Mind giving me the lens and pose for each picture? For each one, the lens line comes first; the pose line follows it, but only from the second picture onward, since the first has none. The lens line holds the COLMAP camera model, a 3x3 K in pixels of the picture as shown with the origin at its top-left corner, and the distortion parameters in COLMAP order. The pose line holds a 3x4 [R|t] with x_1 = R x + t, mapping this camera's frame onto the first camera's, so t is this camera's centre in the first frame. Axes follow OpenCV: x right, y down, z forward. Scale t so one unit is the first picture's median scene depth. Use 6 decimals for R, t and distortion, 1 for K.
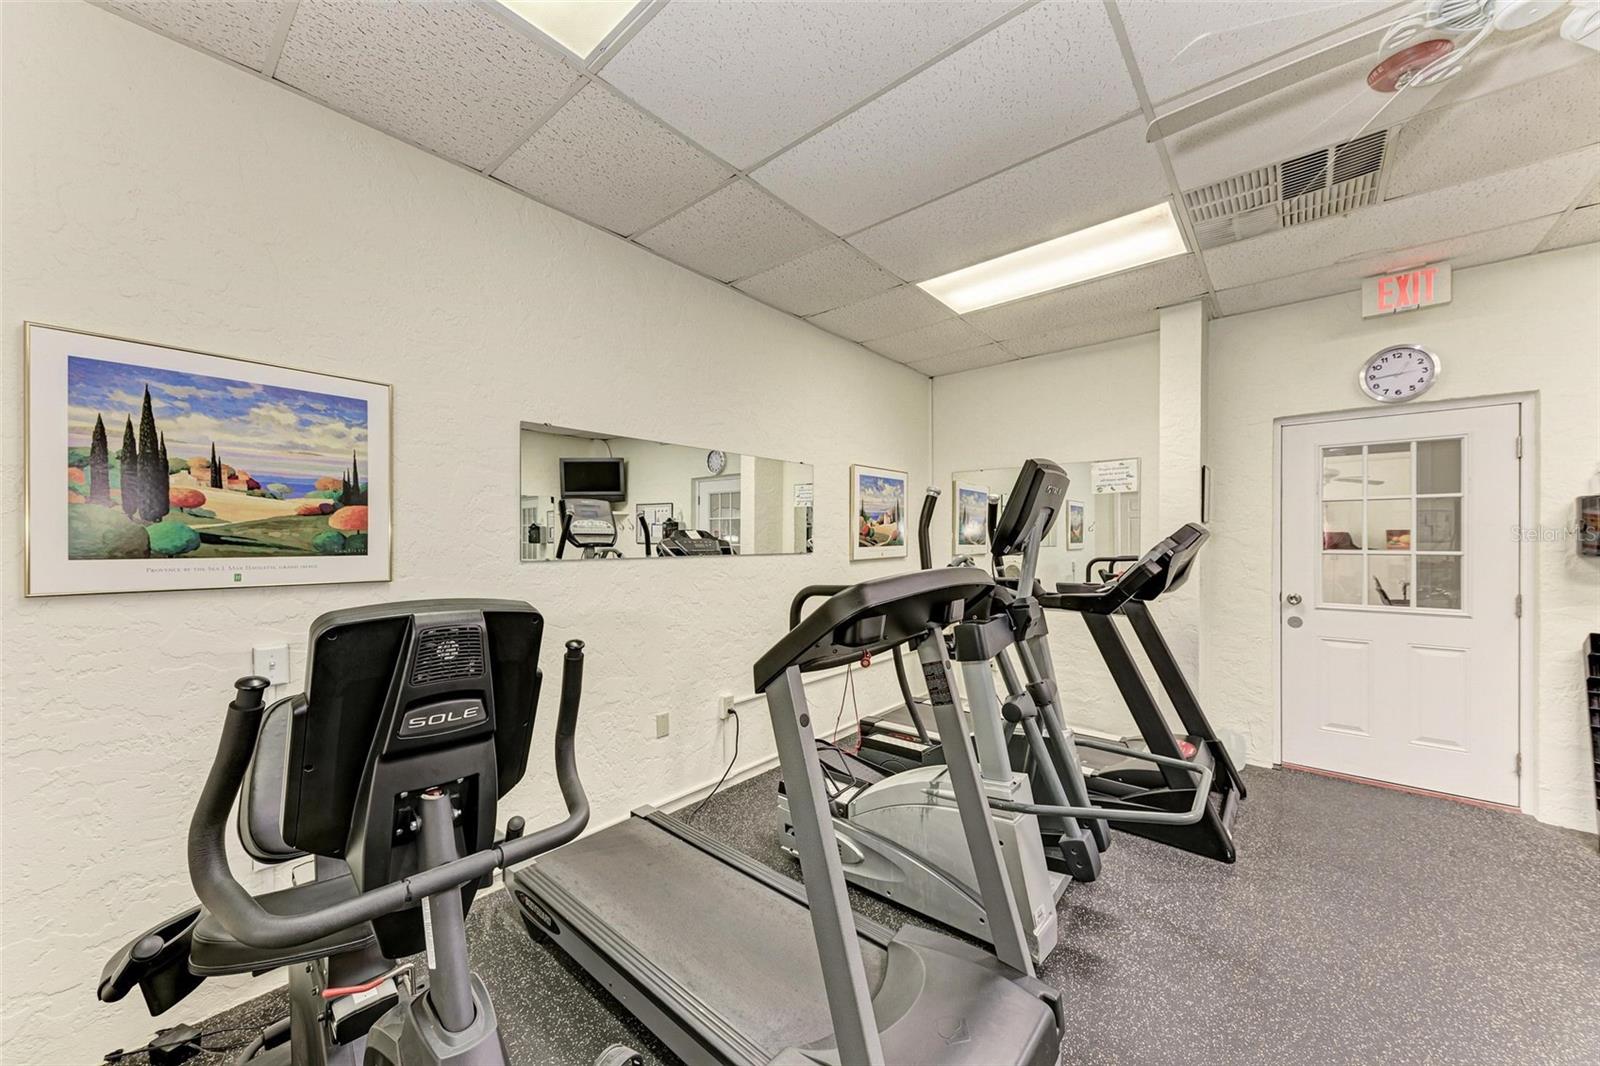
lens RADIAL K [[581.7, 0, 801.2], [0, 581.7, 539.0], [0, 0, 1]] dist [0.001015, -0.000275]
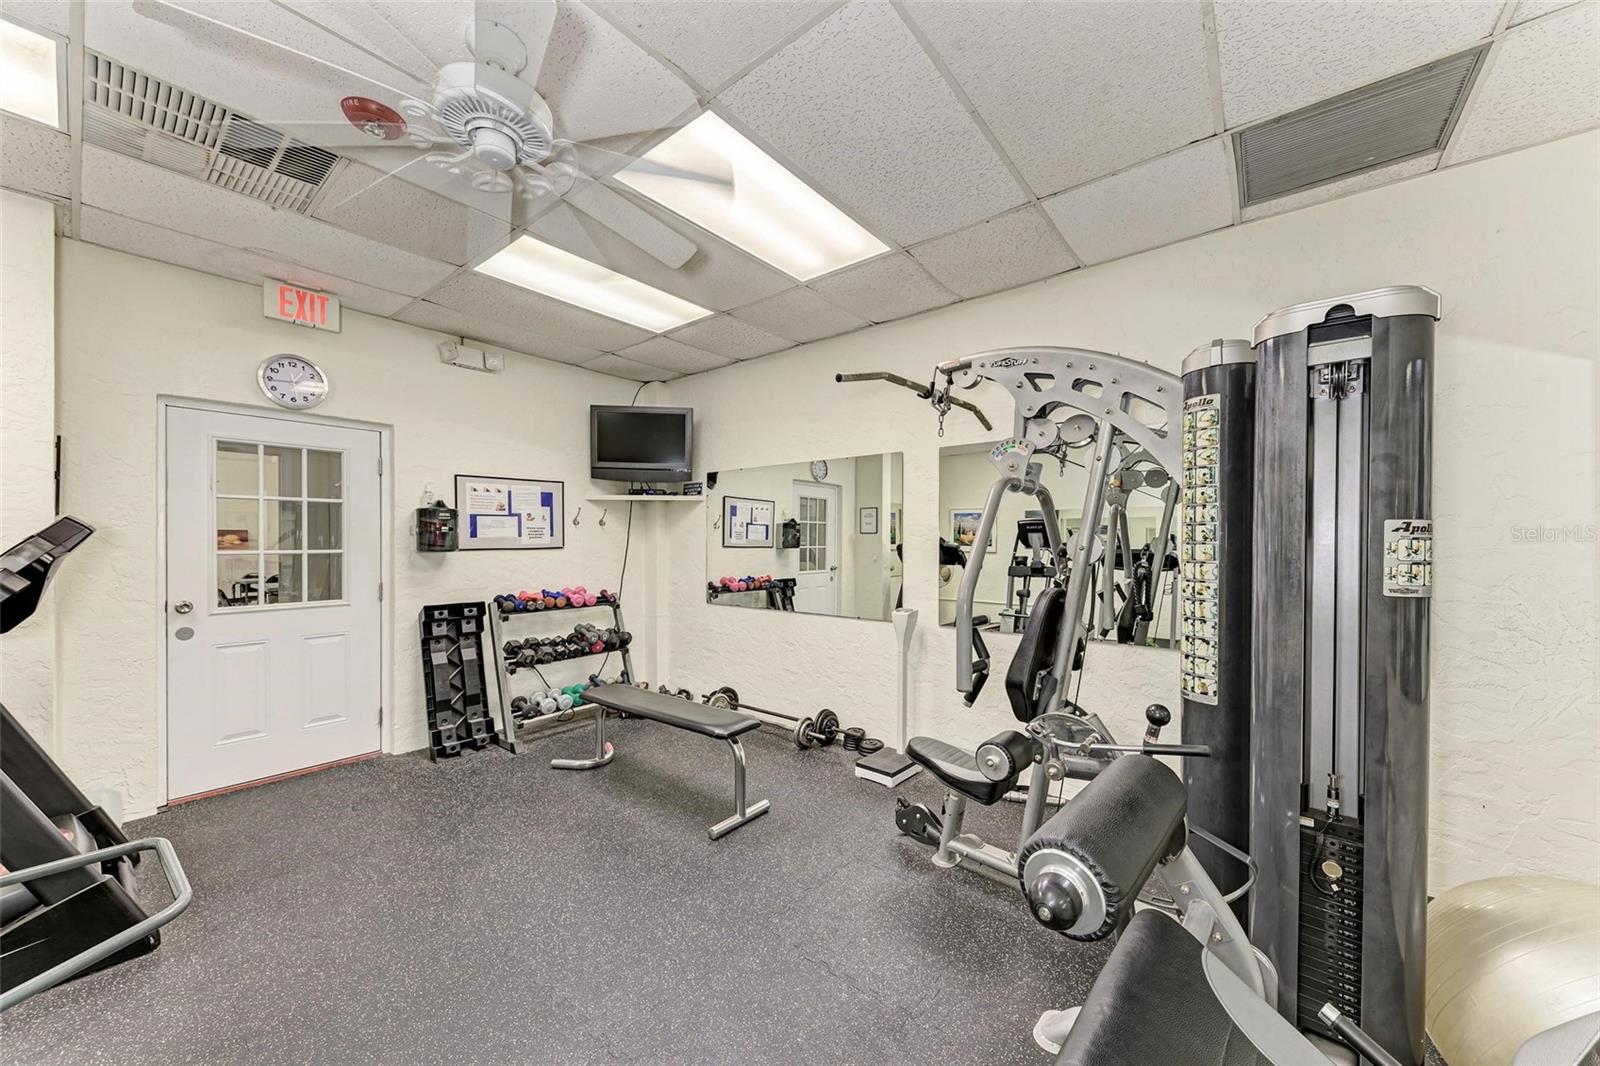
lens RADIAL K [[581.7, 0, 802.2], [0, 581.7, 540.0], [0, 0, 1]] dist [0.001015, -0.000275]
pose [[-0.034754, -0.000343, 0.999396, -0.063675], [-0.001949, 0.999998, 0.000275, 0.000365], [-0.999394, -0.001938, -0.034755, 0.120789]]
